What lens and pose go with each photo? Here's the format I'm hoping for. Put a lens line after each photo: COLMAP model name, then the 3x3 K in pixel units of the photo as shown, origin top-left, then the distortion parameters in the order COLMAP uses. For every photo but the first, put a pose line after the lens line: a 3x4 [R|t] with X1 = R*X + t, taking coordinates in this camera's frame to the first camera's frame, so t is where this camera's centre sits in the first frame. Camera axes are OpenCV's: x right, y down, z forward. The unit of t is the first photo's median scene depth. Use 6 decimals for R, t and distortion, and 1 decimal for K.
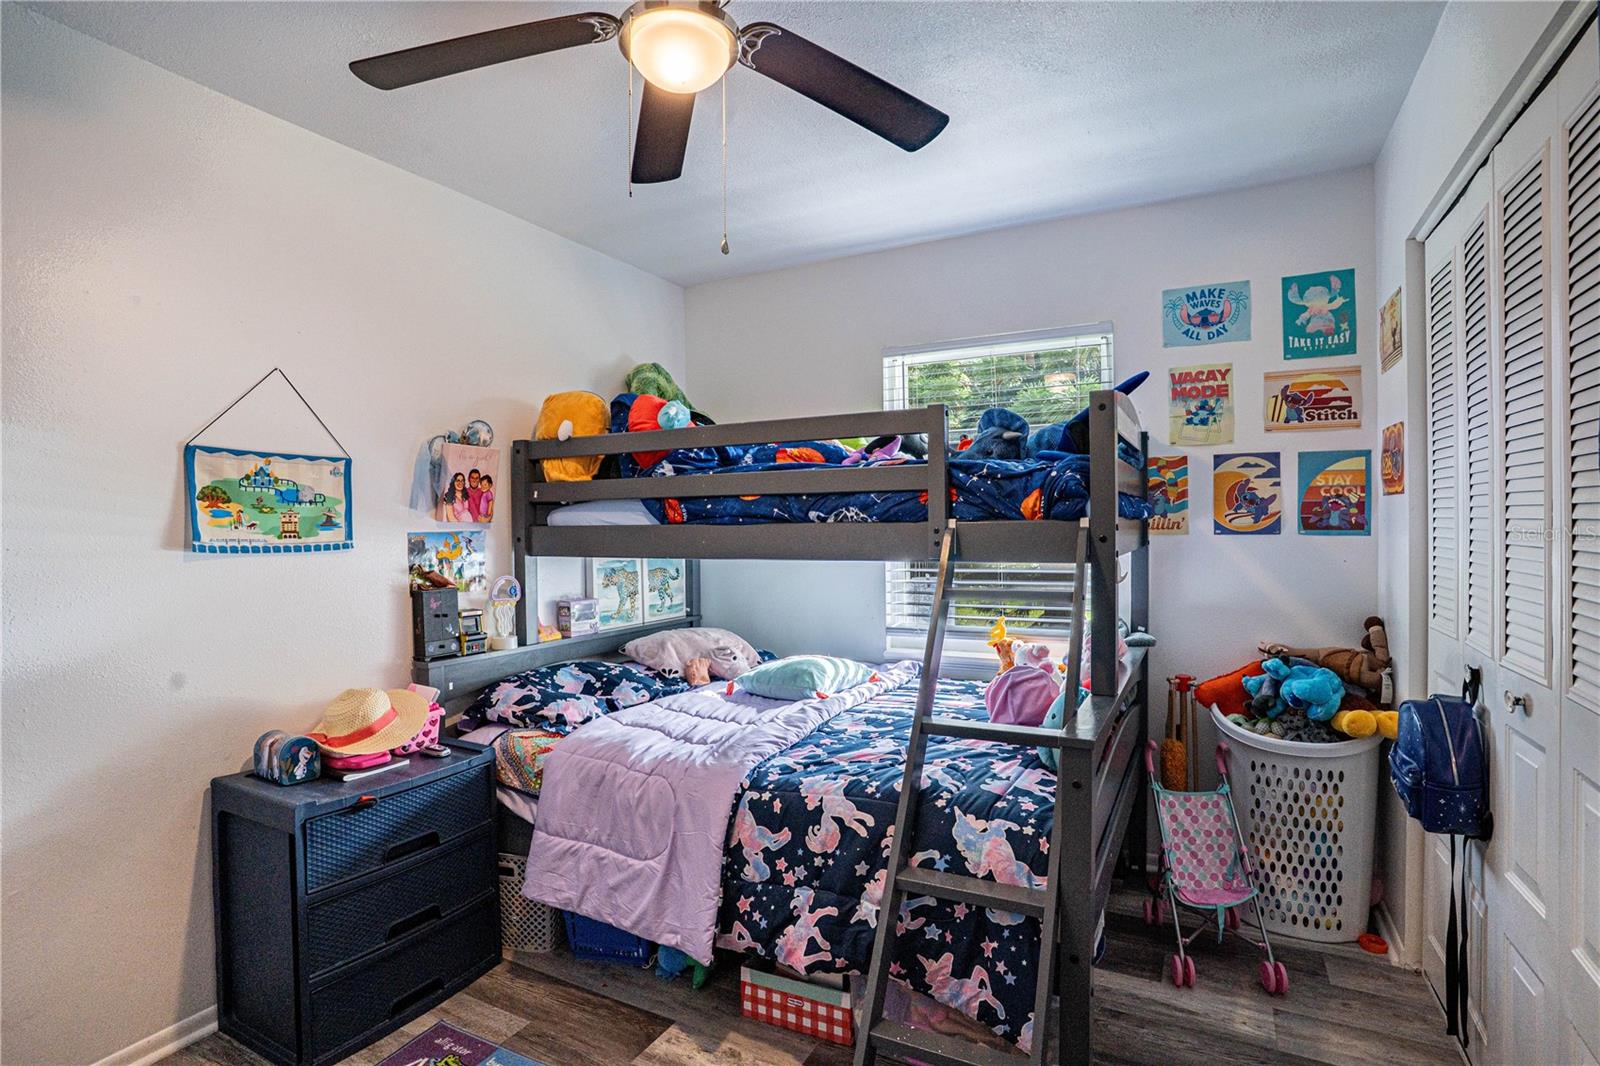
lens RADIAL K [[787.2, 0, 799.0], [0, 787.2, 526.9], [0, 0, 1]] dist [-0.073528, 0.026516]
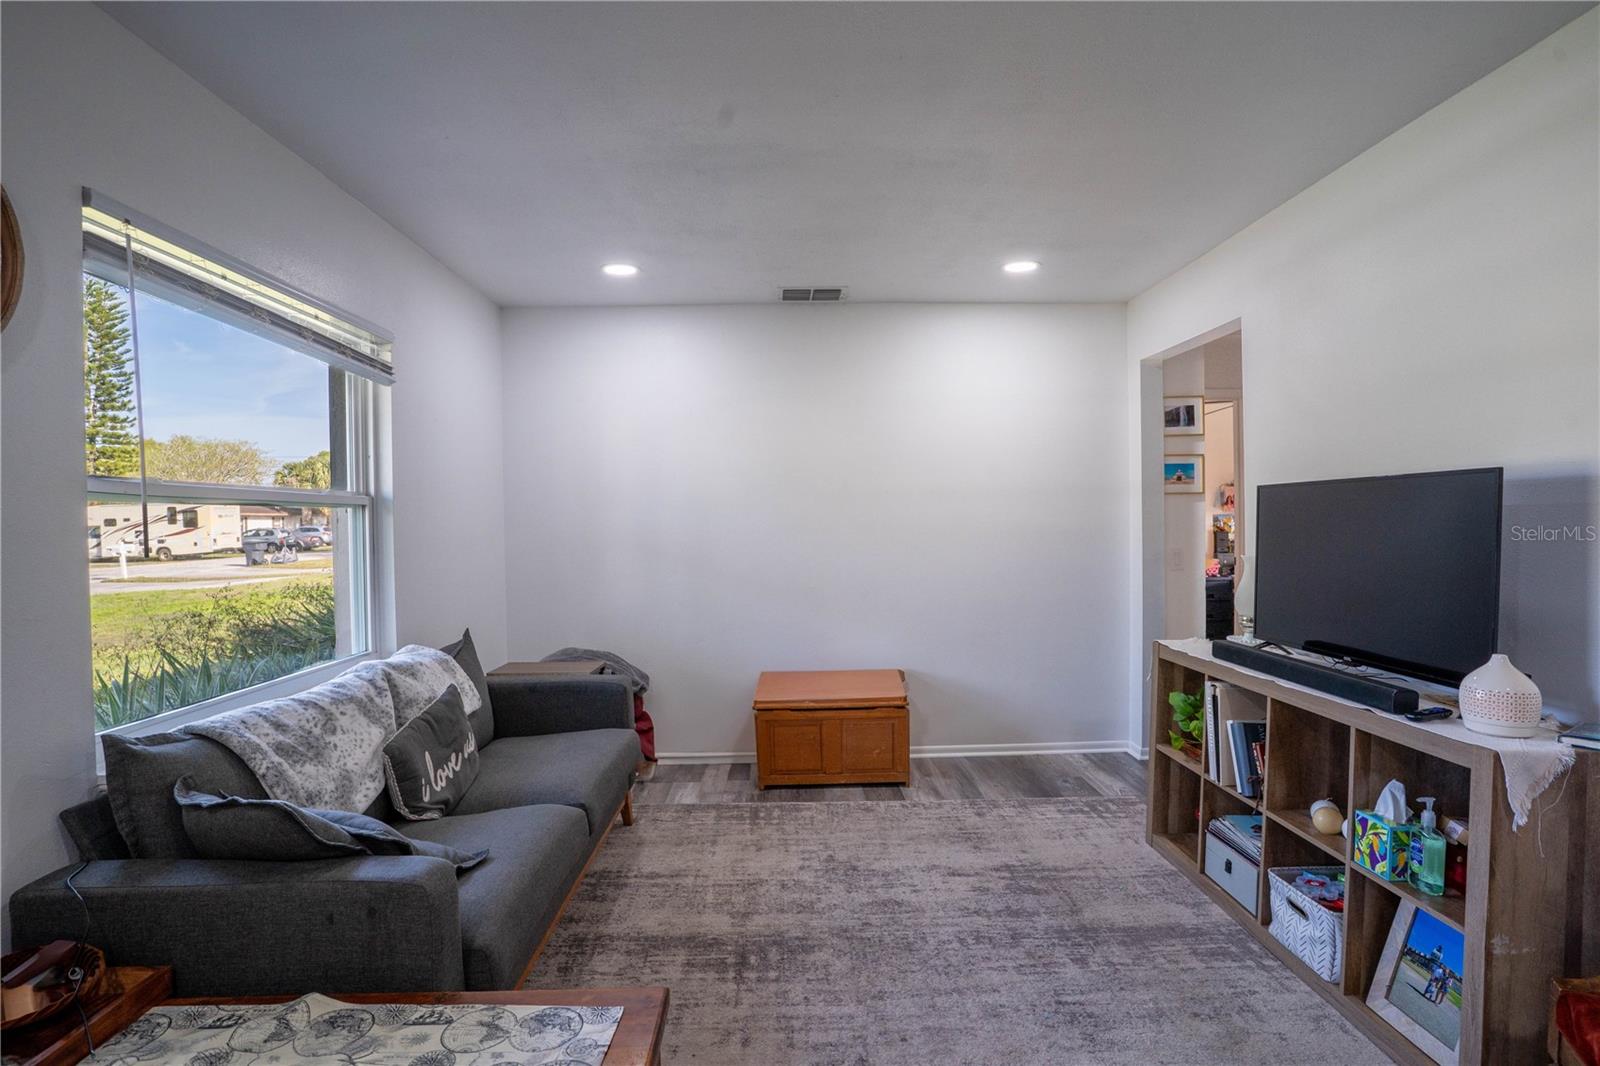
lens RADIAL K [[787.2, 0, 804.7], [0, 787.2, 529.3], [0, 0, 1]] dist [-0.073528, 0.026516]
pose [[0.479145, 0.000336, -0.877736, 1.524950], [0.012088, 0.999903, 0.006982, 0.025999], [0.877653, -0.013955, 0.479094, -2.072654]]
